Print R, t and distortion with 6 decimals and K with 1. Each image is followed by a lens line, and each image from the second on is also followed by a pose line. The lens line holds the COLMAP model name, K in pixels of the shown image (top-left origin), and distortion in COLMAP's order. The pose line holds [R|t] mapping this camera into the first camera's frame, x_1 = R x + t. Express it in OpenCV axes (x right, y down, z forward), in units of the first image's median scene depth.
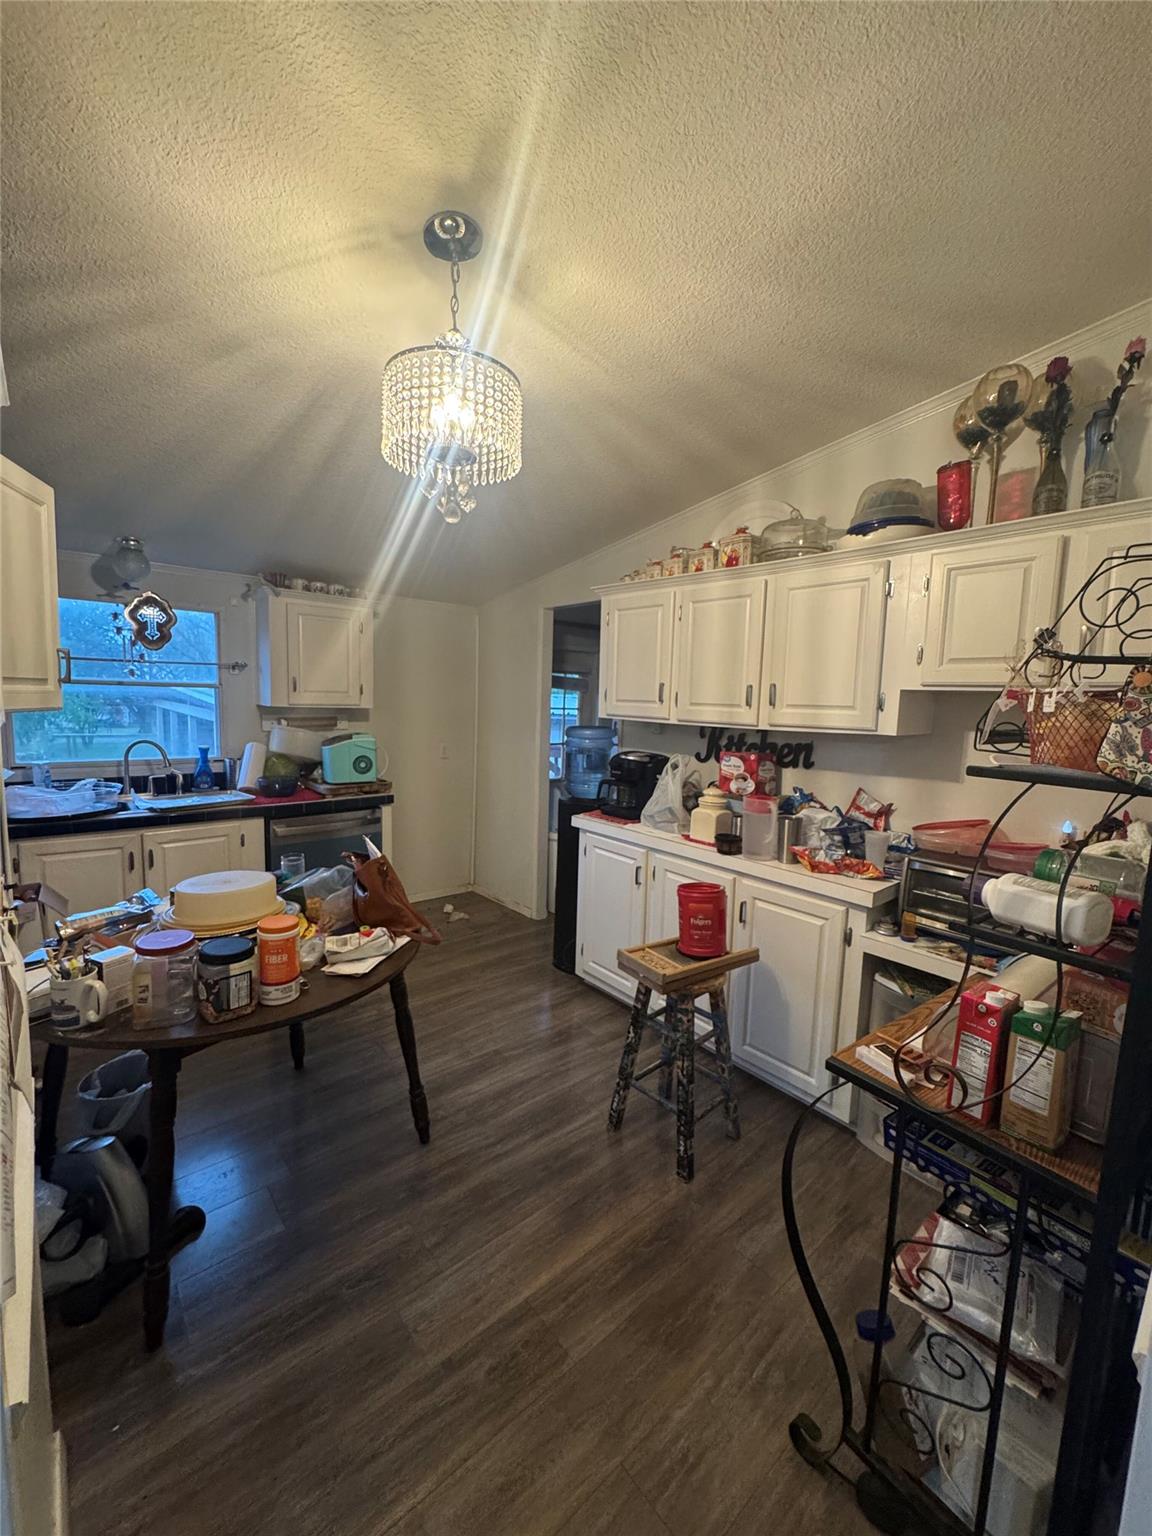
lens RADIAL K [[618.0, 0, 576.4], [0, 618.0, 767.6], [0, 0, 1]] dist [-0.001405, 0.000148]
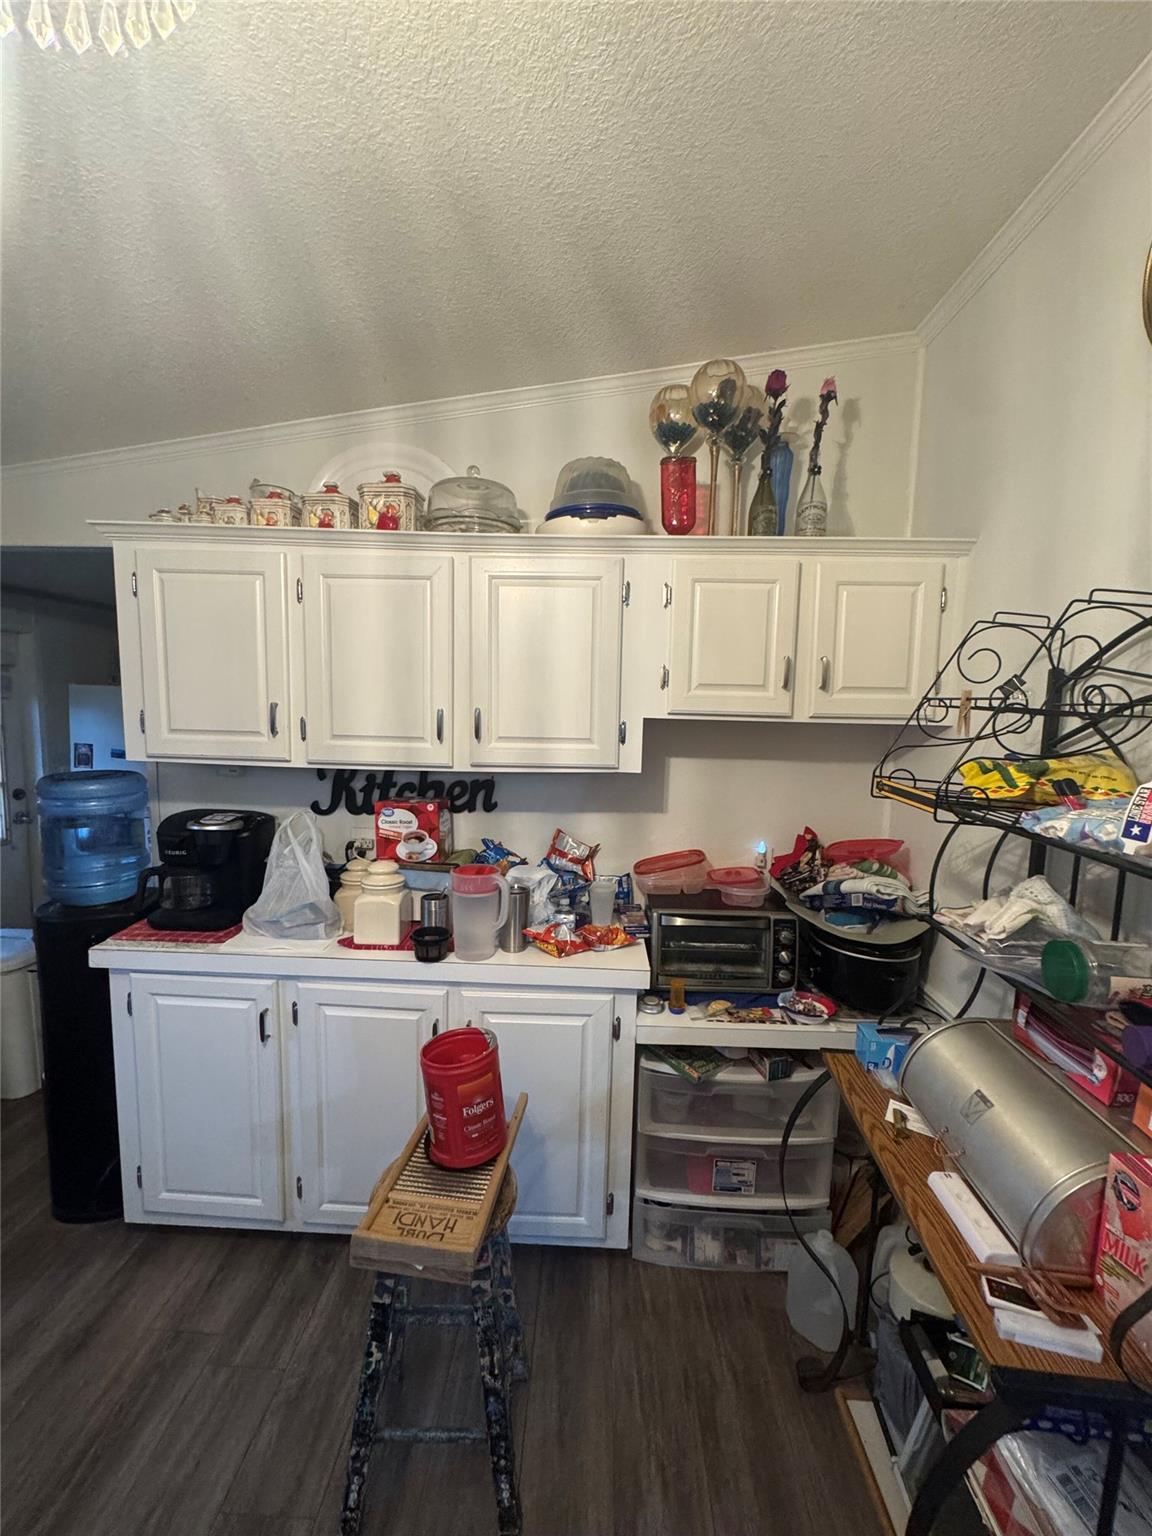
lens RADIAL K [[618.0, 0, 576.4], [0, 618.0, 767.6], [0, 0, 1]] dist [-0.001405, 0.000148]
pose [[0.675805, -0.093465, 0.731131, -0.121478], [0.080021, 0.995368, 0.053278, -0.090337], [-0.732724, 0.022500, 0.680154, 0.407113]]
